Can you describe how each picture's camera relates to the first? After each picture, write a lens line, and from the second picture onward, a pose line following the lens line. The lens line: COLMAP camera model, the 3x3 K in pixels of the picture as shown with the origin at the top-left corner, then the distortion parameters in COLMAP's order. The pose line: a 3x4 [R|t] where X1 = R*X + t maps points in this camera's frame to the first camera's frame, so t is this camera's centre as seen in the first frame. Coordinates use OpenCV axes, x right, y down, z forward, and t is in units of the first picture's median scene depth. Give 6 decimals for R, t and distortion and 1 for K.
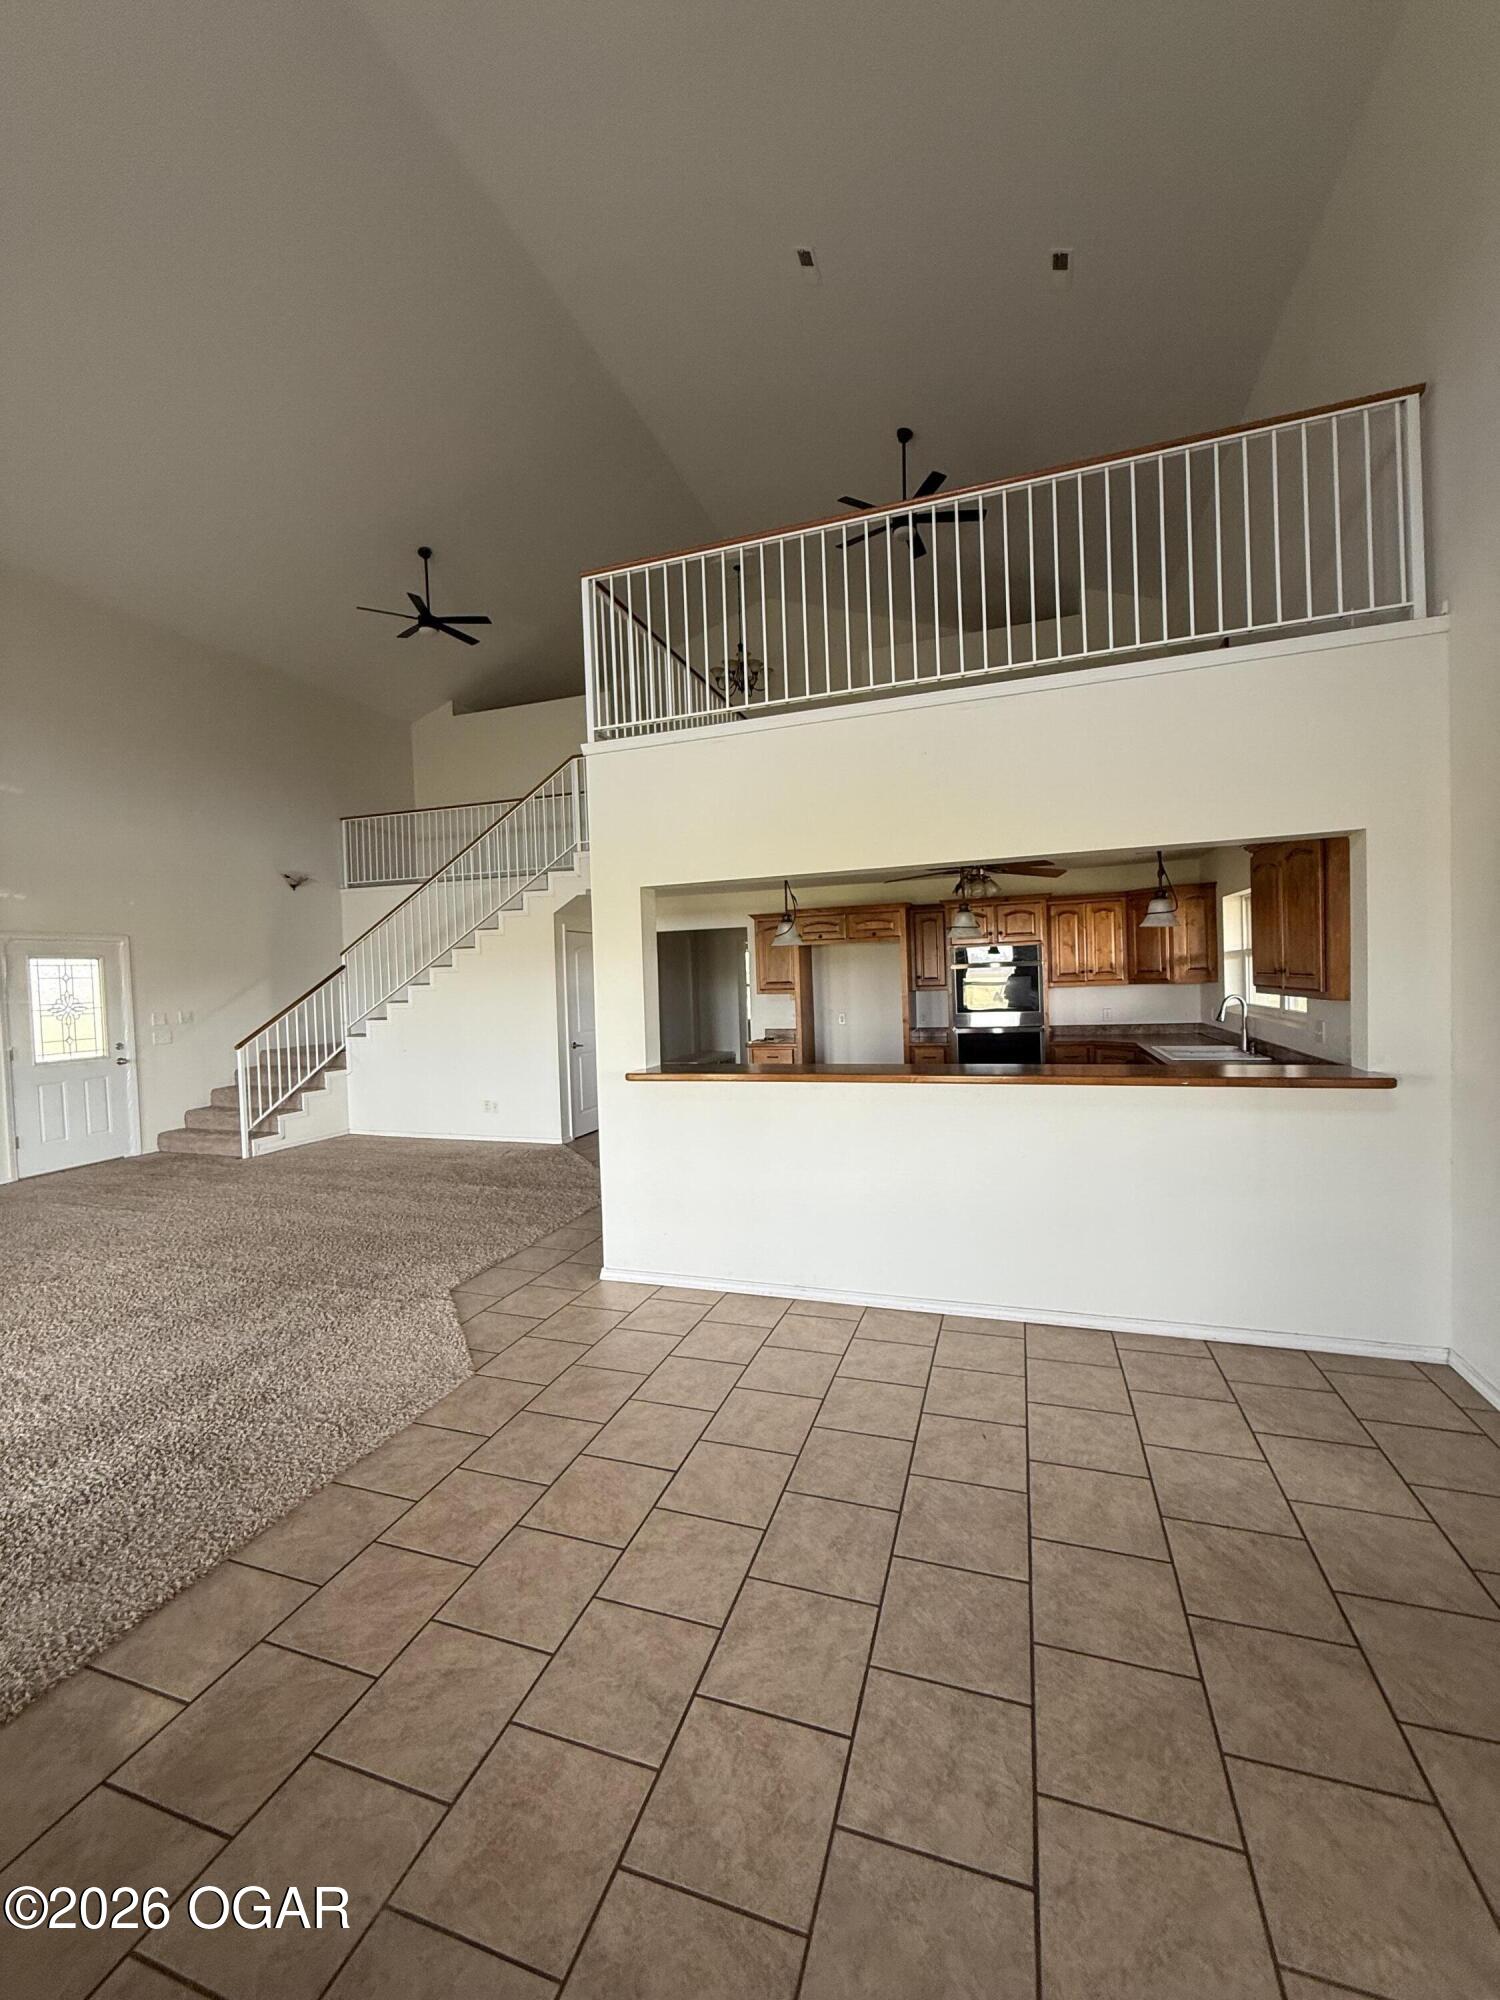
lens RADIAL K [[794.6, 0, 753.5], [0, 794.6, 990.6], [0, 0, 1]] dist [0.000228, 0.000315]
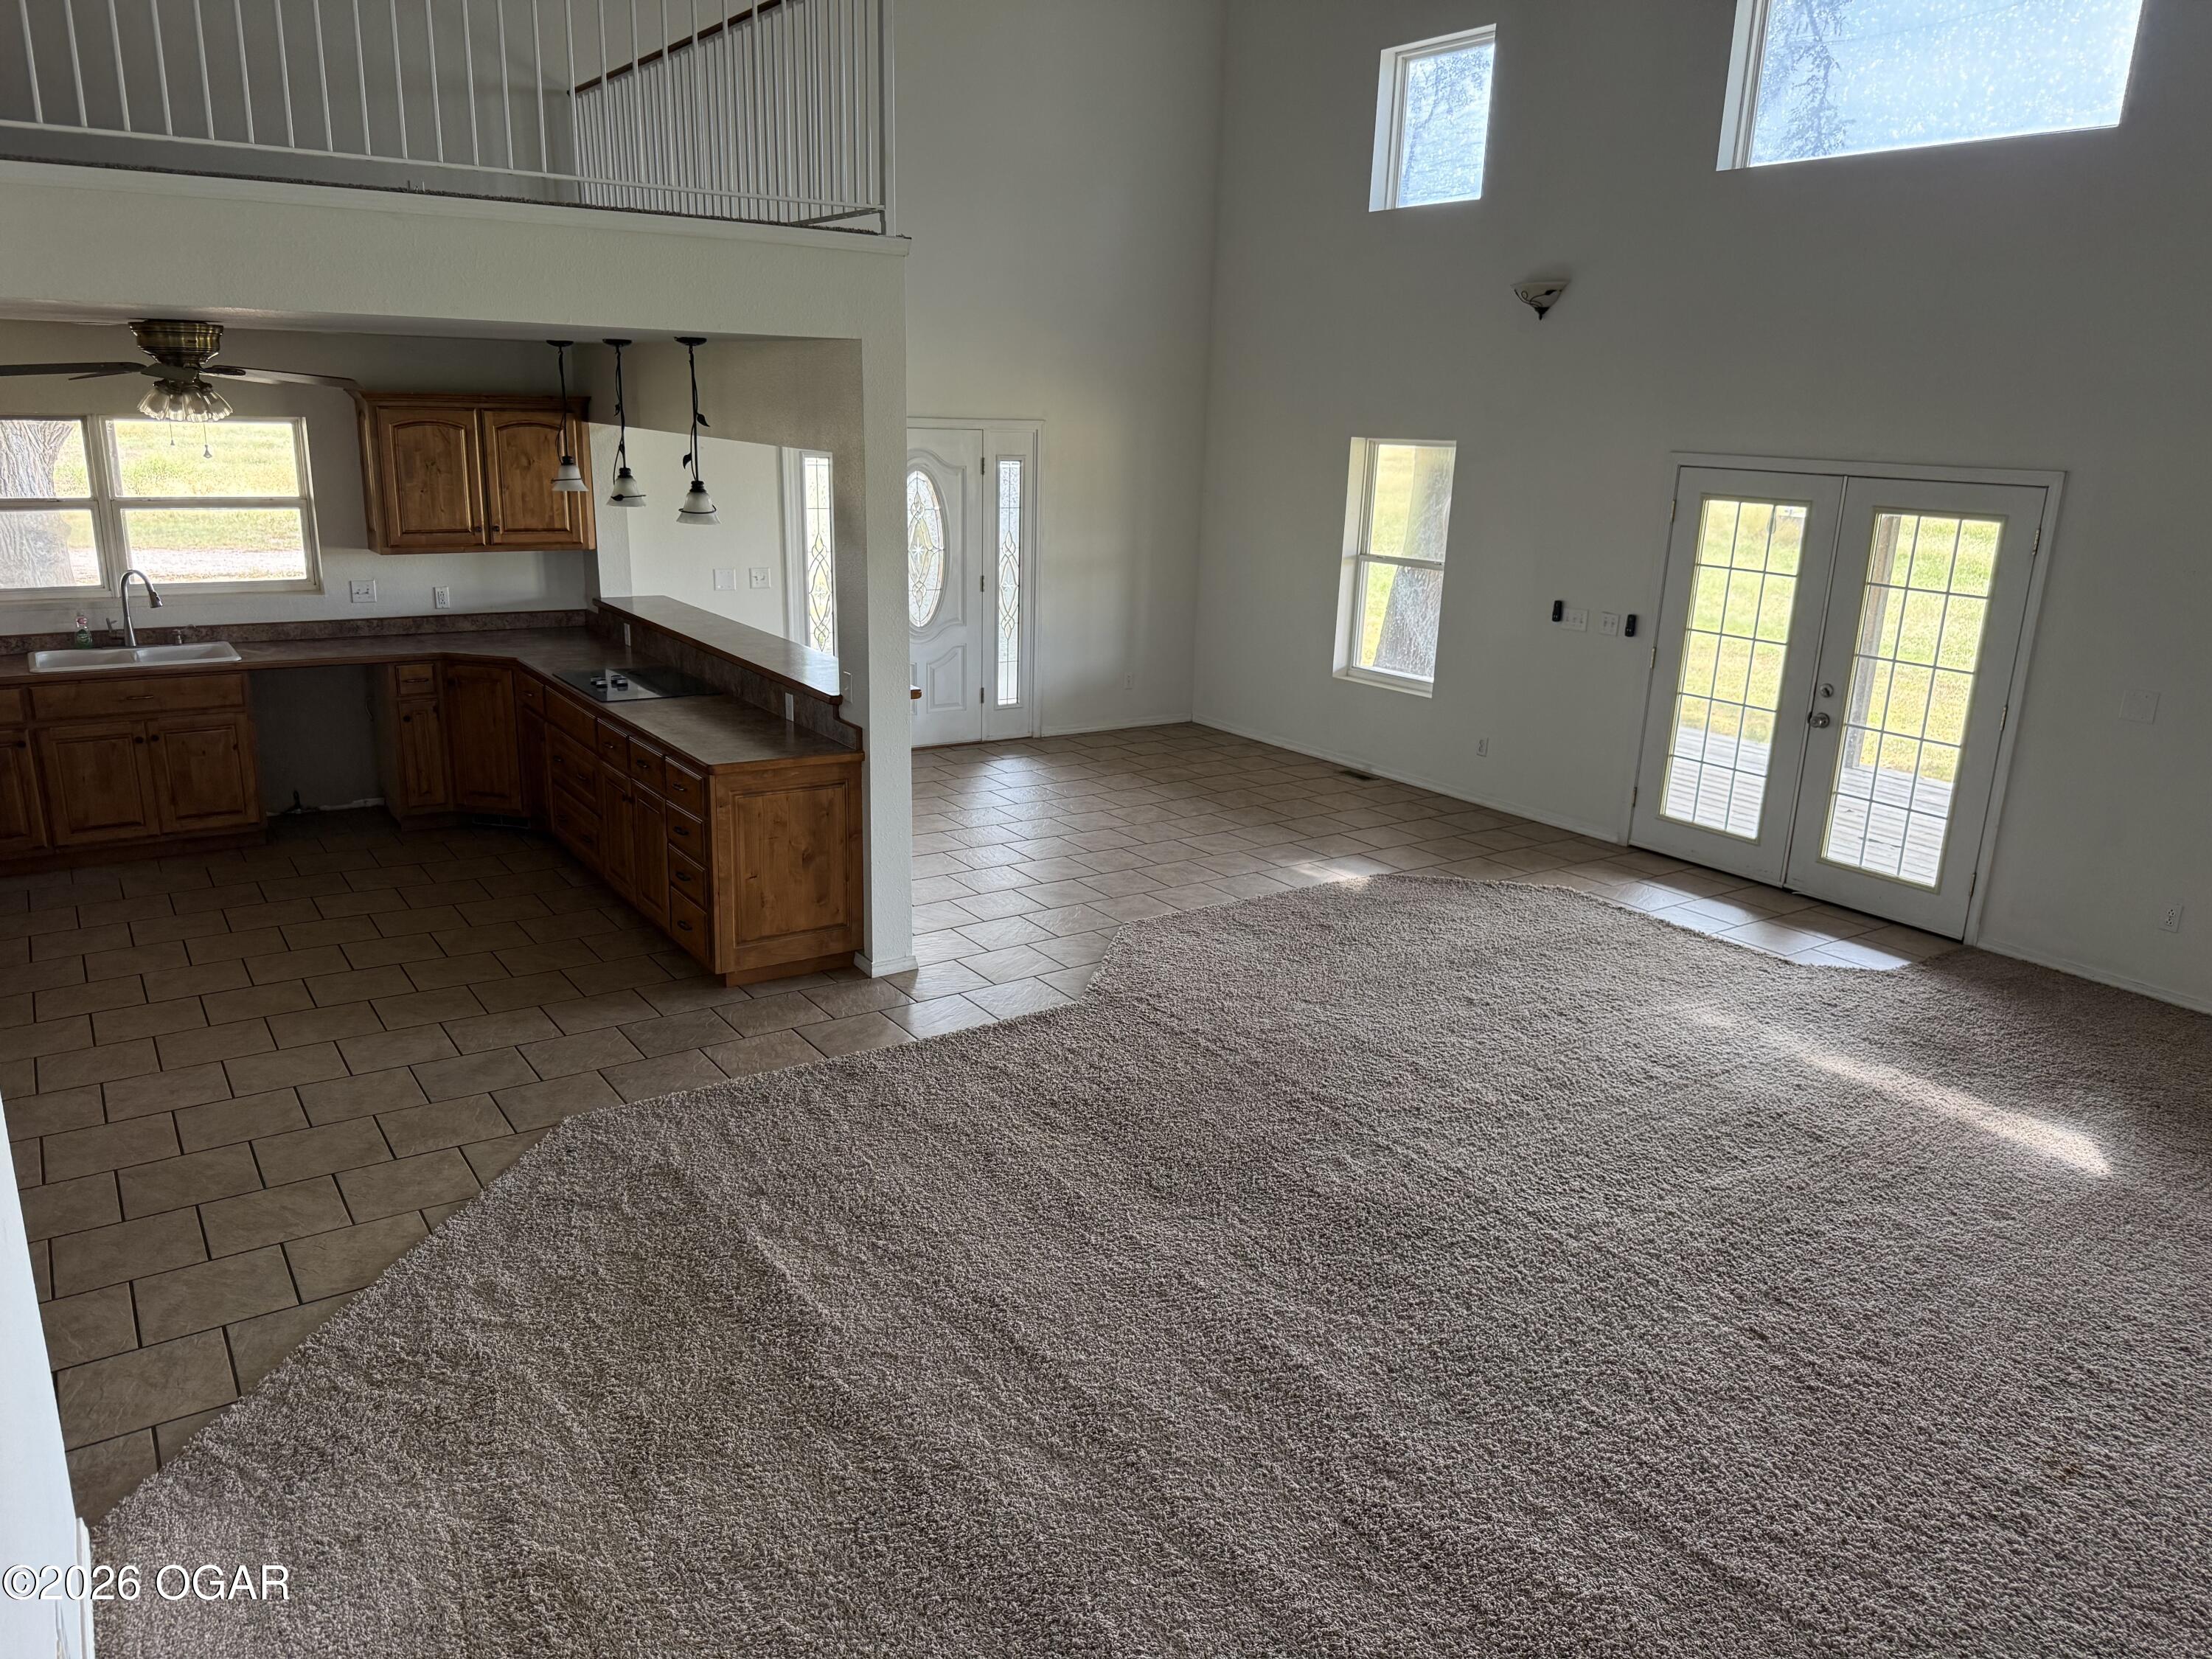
lens RADIAL K [[1548.4, 0, 1101.2], [0, 1548.4, 843.7], [0, 0, 1]] dist [0.060680, -0.084192]
pose [[-0.796956, -0.154814, 0.583861, -1.653395], [0.009036, 0.963434, 0.267794, -0.219064], [-0.603970, 0.218696, -0.766415, 2.788555]]
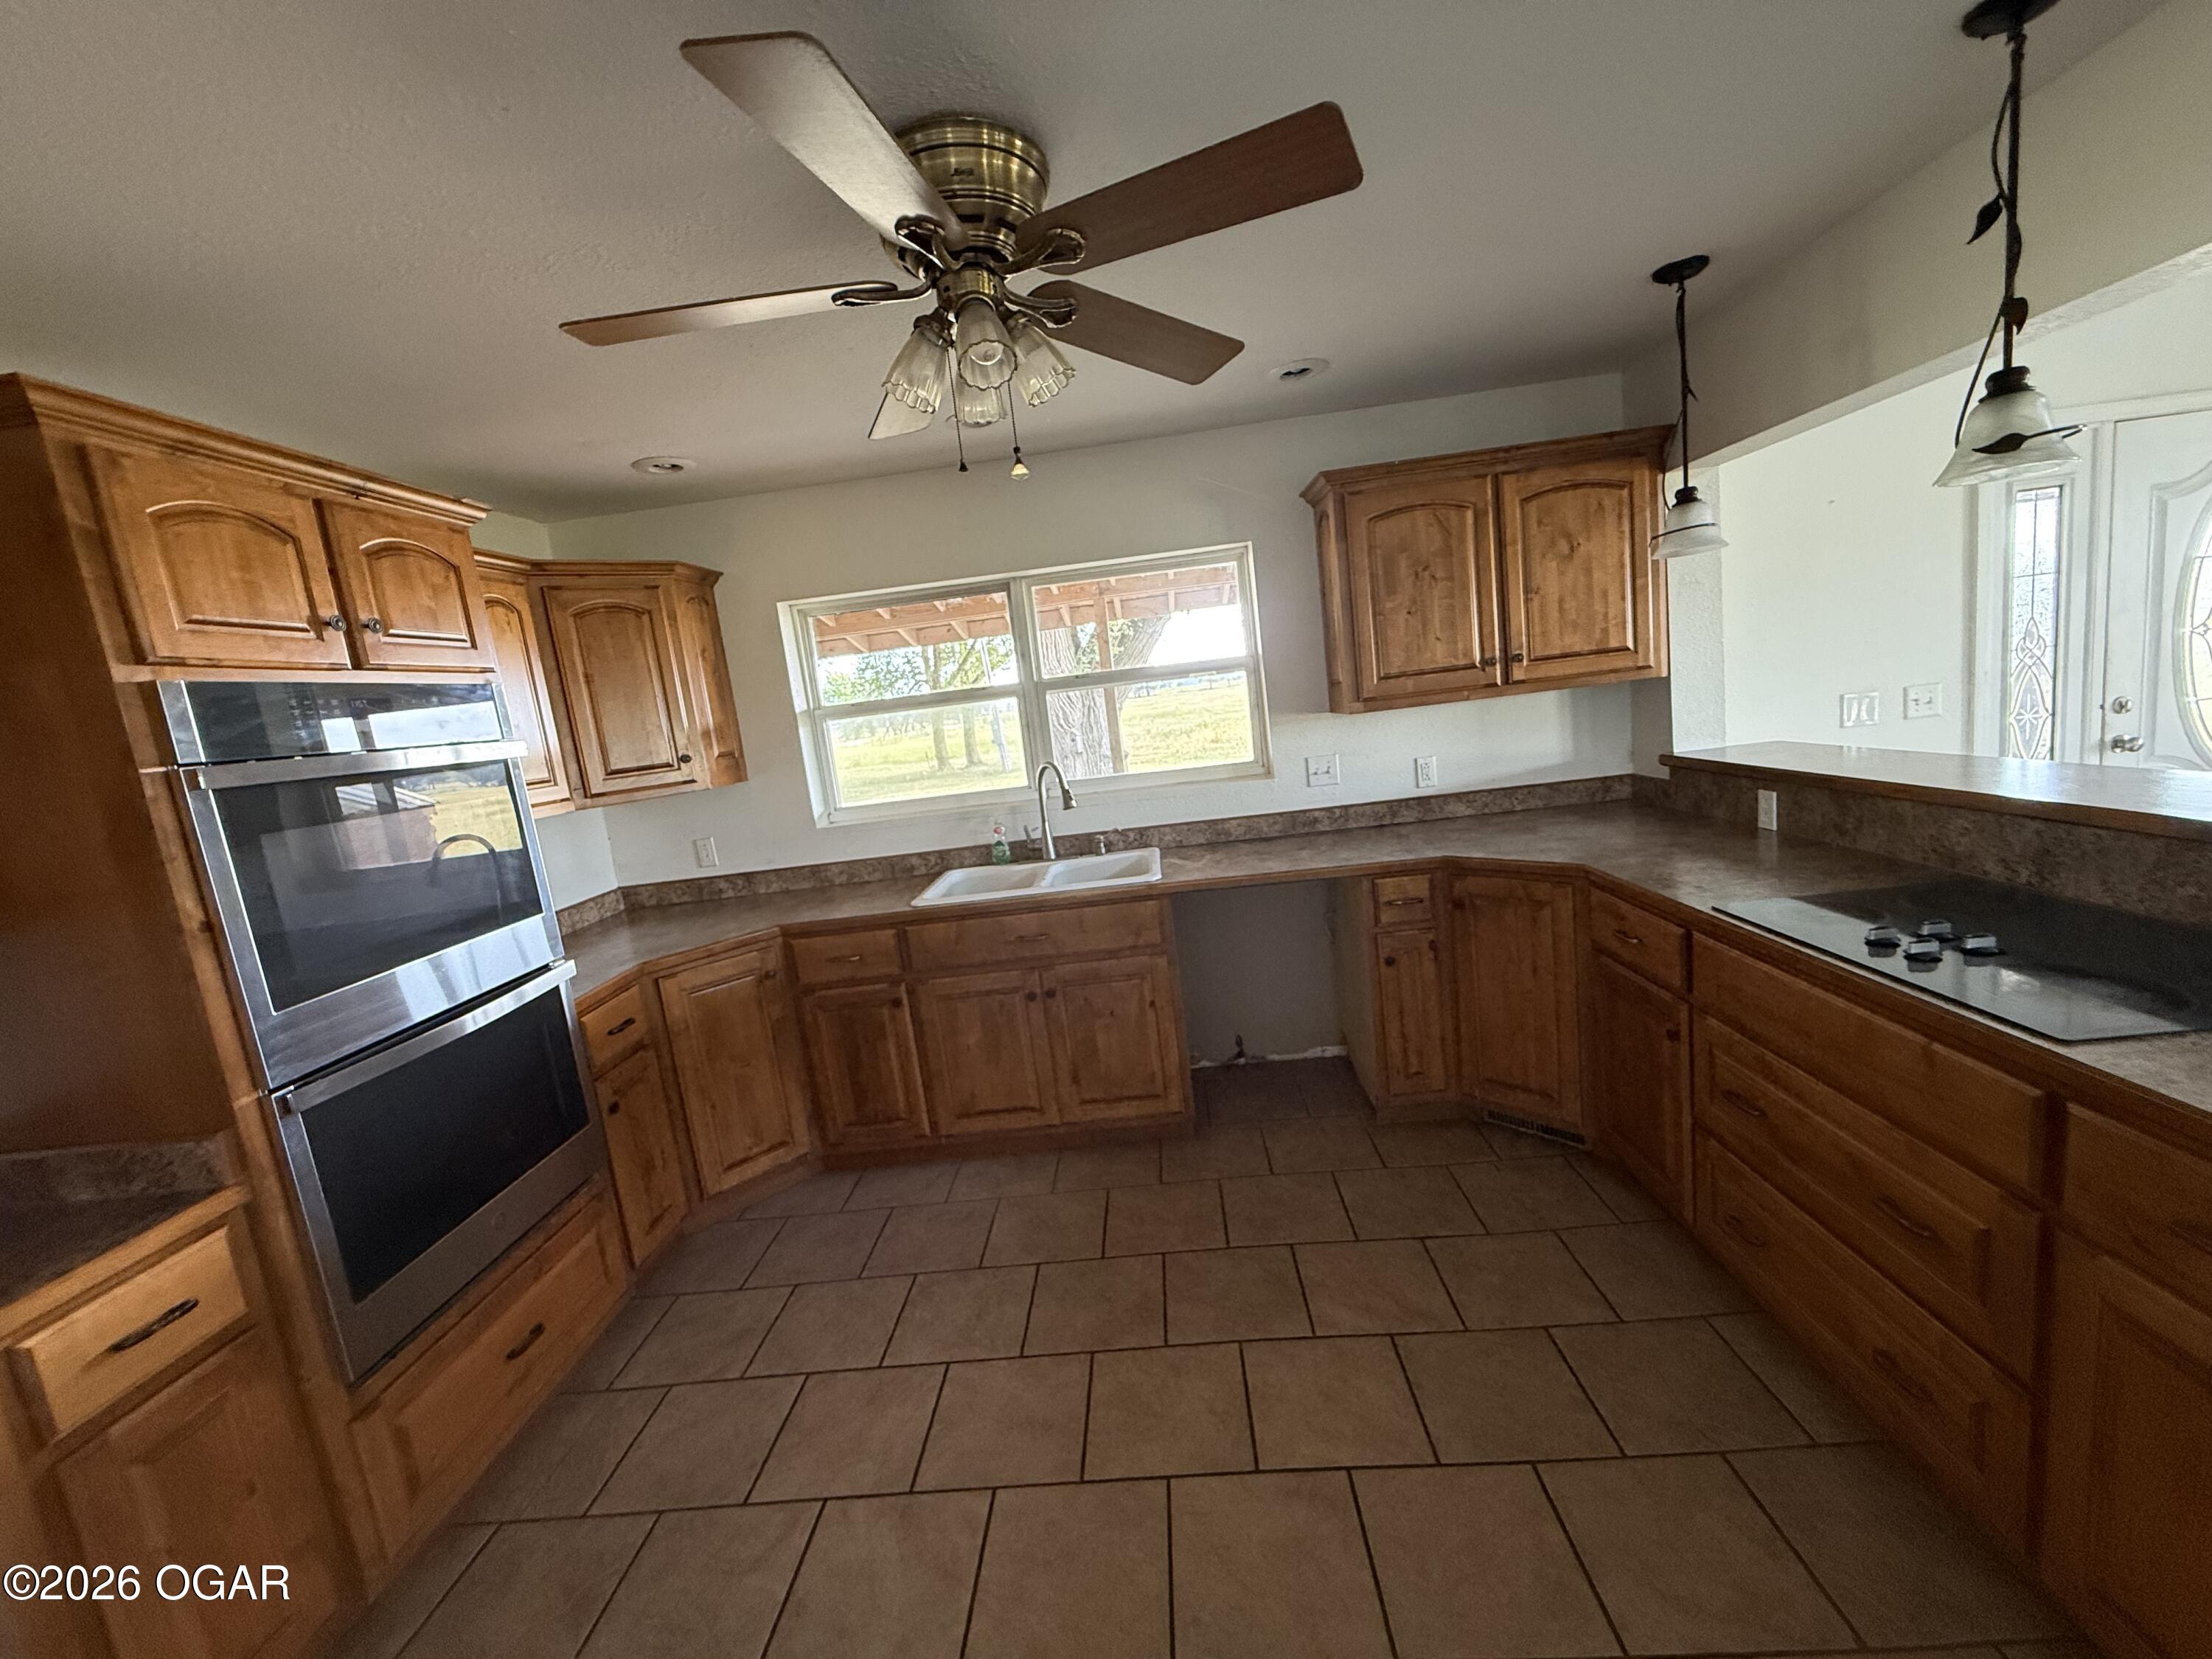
lens RADIAL K [[878.8, 0, 1101.2], [0, 878.8, 828.5], [0, 0, 1]] dist [0.000228, 0.000315]
pose [[-0.262572, -0.071776, 0.962239, -0.003959], [0.146600, 0.982685, 0.113305, -0.023902], [-0.953711, 0.170815, -0.247503, 1.952935]]
